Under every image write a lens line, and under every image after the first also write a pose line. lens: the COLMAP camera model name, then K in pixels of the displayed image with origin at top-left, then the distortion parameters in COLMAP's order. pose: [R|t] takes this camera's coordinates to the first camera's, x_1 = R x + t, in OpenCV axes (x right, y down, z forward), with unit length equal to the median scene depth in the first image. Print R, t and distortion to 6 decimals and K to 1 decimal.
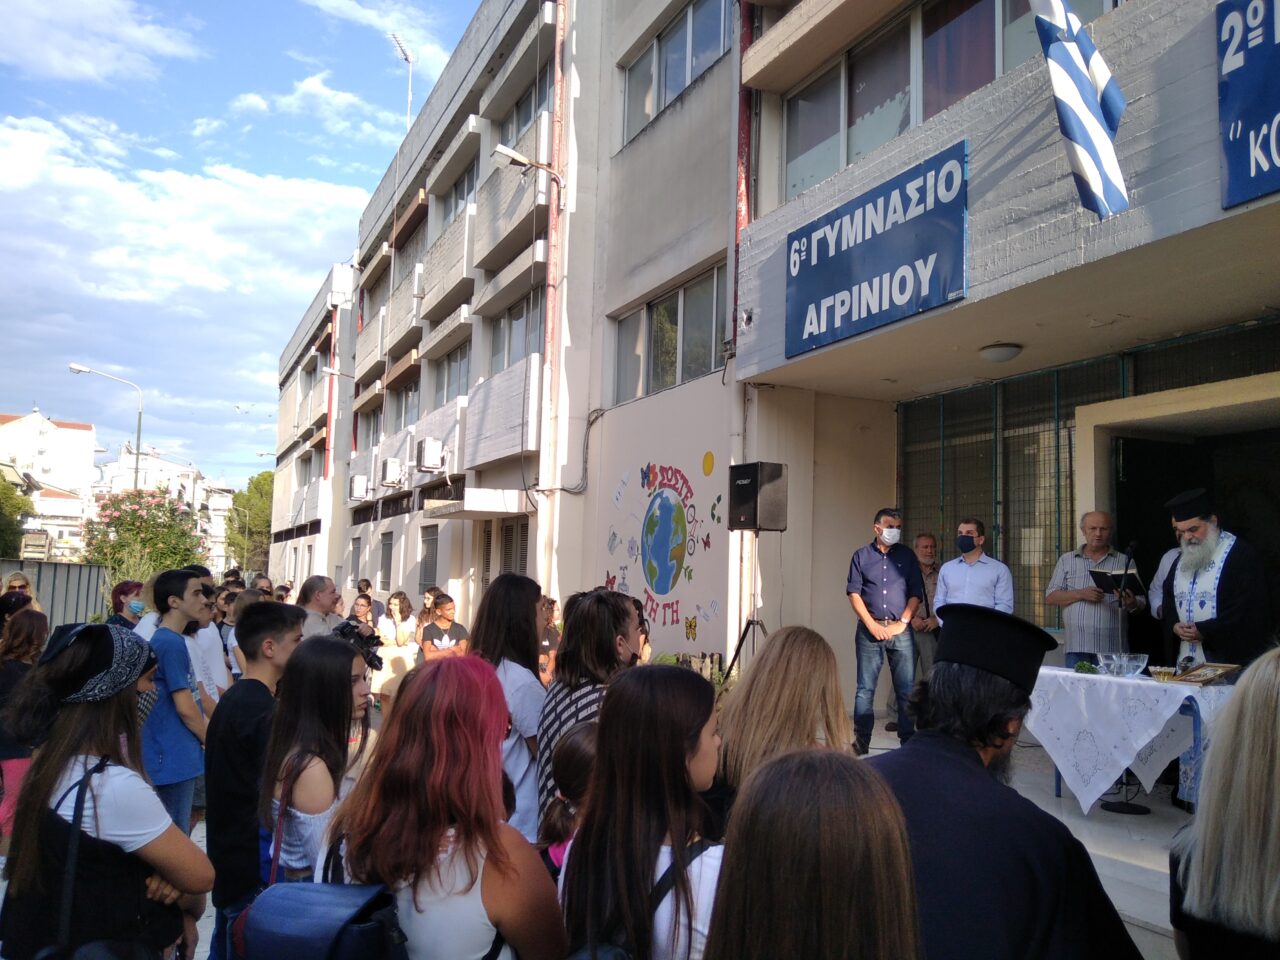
lens RADIAL K [[1044.2, 0, 640.0], [0, 1044.2, 480.0], [0, 0, 1]] dist [0.068497, -0.110192]
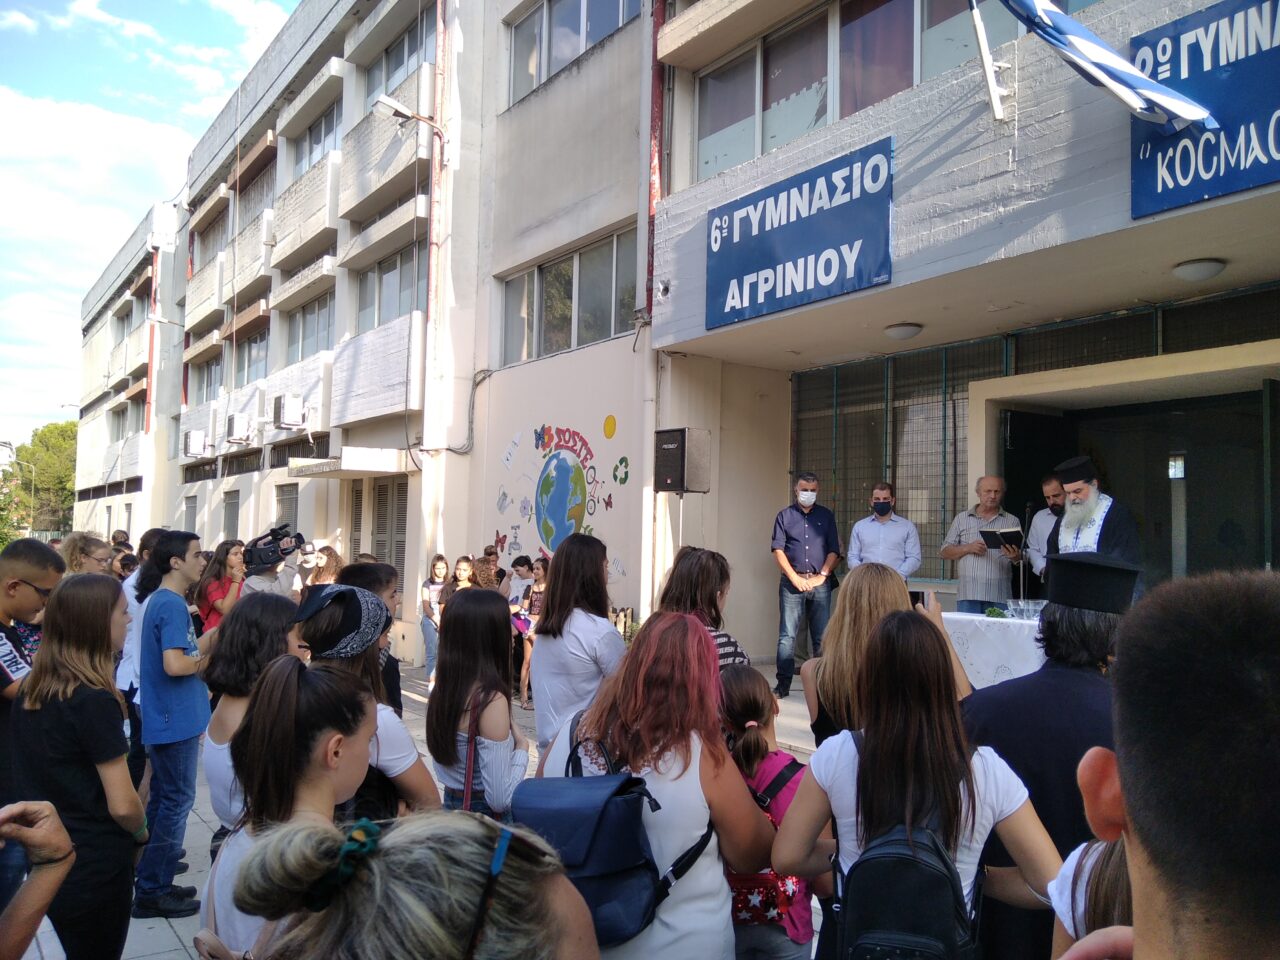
lens RADIAL K [[1042.5, 0, 651.1], [0, 1042.5, 486.6], [0, 0, 1]] dist [0.082689, -0.150530]
pose [[0.983294, 0.000267, 0.182022, -0.097285], [-0.008940, 0.998863, 0.046827, -0.006080], [-0.181803, -0.047672, 0.982179, -0.032285]]
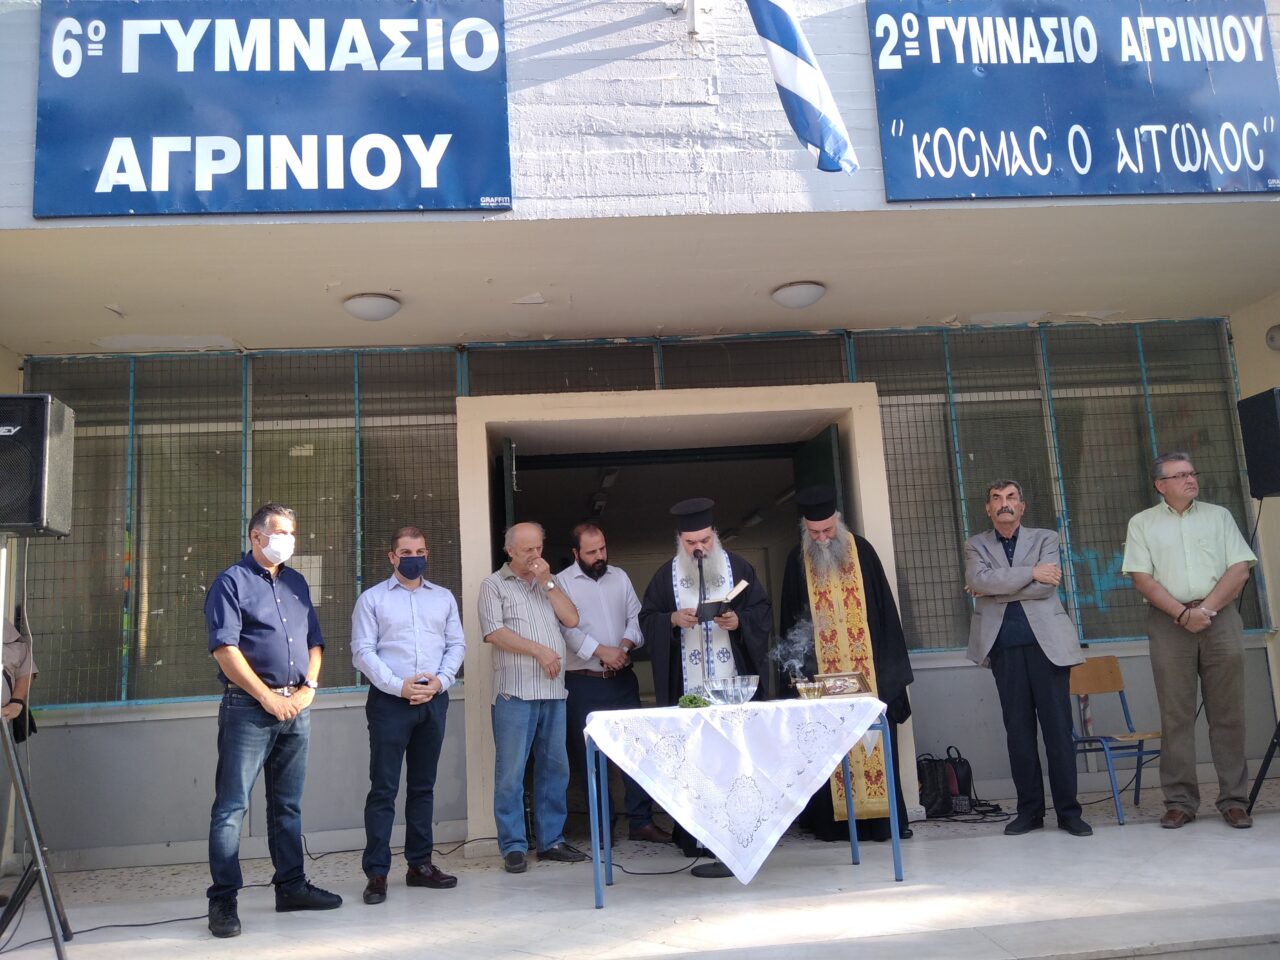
lens RADIAL K [[1044.2, 0, 640.0], [0, 1044.2, 480.0], [0, 0, 1]] dist [0.068497, -0.110192]
pose [[0.330927, 0.110551, 0.937158, -0.221194], [-0.023225, 0.993767, -0.109027, 0.060964], [-0.943370, 0.014315, 0.331432, 0.482530]]
